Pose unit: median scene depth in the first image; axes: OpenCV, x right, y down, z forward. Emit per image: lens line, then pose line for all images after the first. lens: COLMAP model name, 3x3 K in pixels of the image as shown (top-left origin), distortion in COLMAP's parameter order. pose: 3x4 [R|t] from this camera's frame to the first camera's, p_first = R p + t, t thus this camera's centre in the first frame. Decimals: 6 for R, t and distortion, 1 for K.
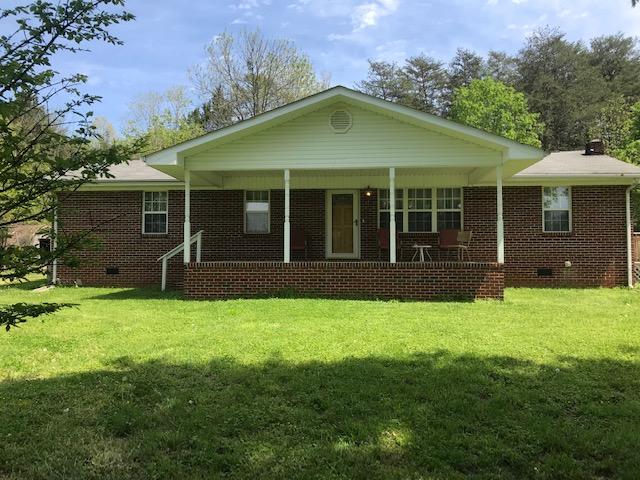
lens RADIAL K [[530.7, 0, 320.0], [0, 530.7, 240.0], [0, 0, 1]] dist [0.043244, 0.002176]
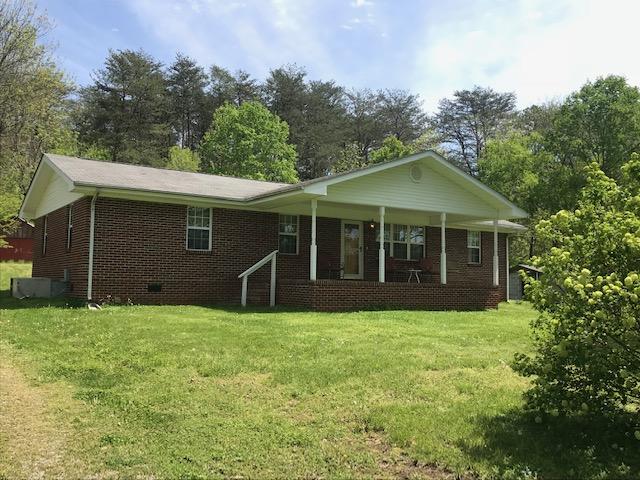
lens RADIAL K [[630.7, 0, 320.0], [0, 630.7, 240.0], [0, 0, 1]] dist [0.005977, 0.001263]
pose [[0.790455, 0.058392, 0.609731, -0.864750], [-0.041149, 0.998259, -0.042254, 0.010855], [-0.611136, 0.008310, 0.791482, -0.060244]]
